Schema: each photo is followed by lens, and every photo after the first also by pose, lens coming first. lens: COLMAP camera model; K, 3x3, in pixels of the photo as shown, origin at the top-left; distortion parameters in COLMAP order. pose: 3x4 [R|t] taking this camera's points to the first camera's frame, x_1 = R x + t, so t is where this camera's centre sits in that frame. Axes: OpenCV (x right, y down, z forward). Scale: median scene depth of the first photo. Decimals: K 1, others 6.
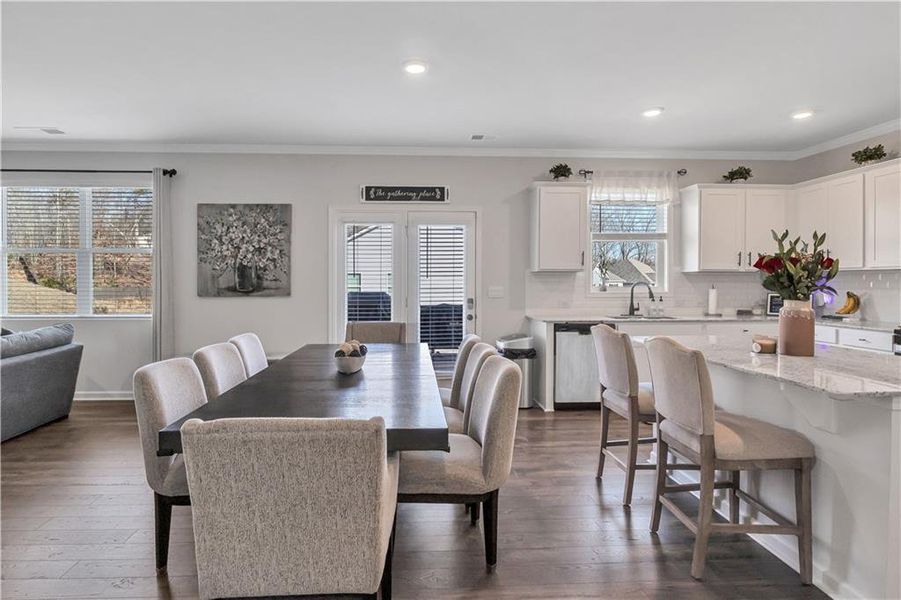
lens RADIAL K [[457.9, 0, 428.5], [0, 457.9, 286.3], [0, 0, 1]] dist [-0.007964, -0.000434]
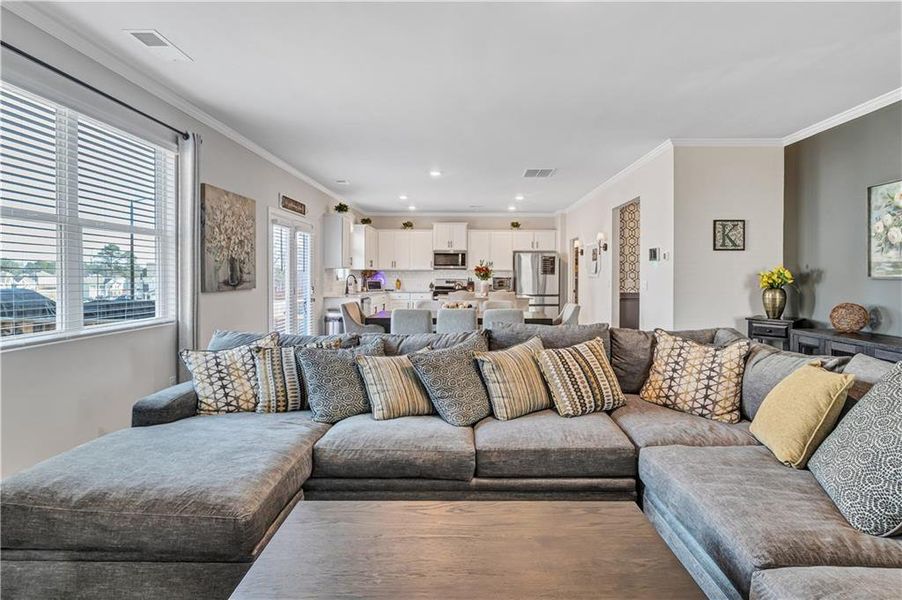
lens RADIAL K [[458.4, 0, 467.6], [0, 458.4, 277.2], [0, 0, 1]] dist [-0.007964, -0.000434]
pose [[0.044702, -0.005861, 0.998983, -1.327740], [0.008068, 0.999952, 0.005505, -0.006738], [-0.998968, 0.007813, 0.044747, 0.474377]]
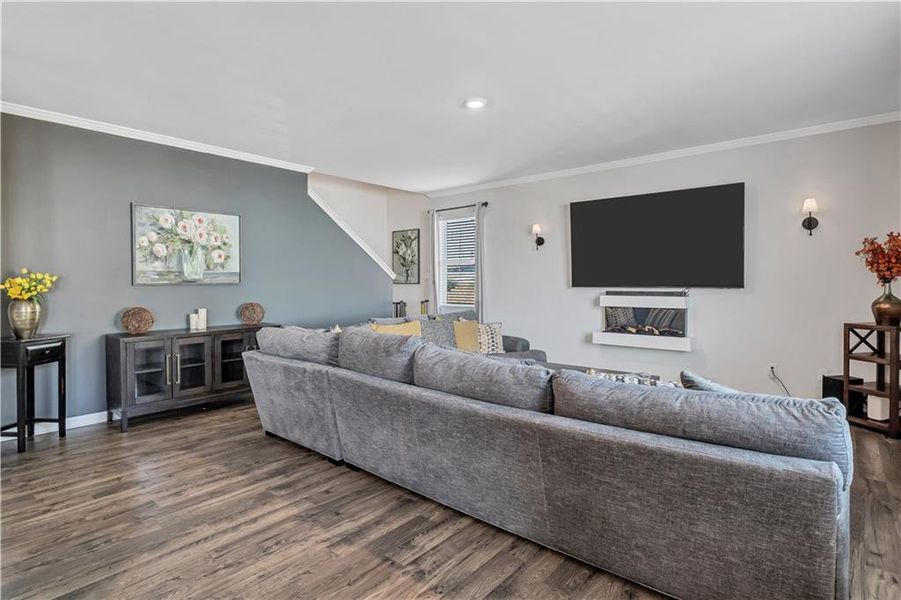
lens RADIAL K [[457.9, 0, 451.7], [0, 457.9, 292.1], [0, 0, 1]] dist [-0.007964, -0.000434]
pose [[-0.682980, 0.018149, -0.730212, -0.295241], [-0.004146, 0.999579, 0.028721, -0.008505], [0.730426, 0.022643, -0.682617, 0.883273]]
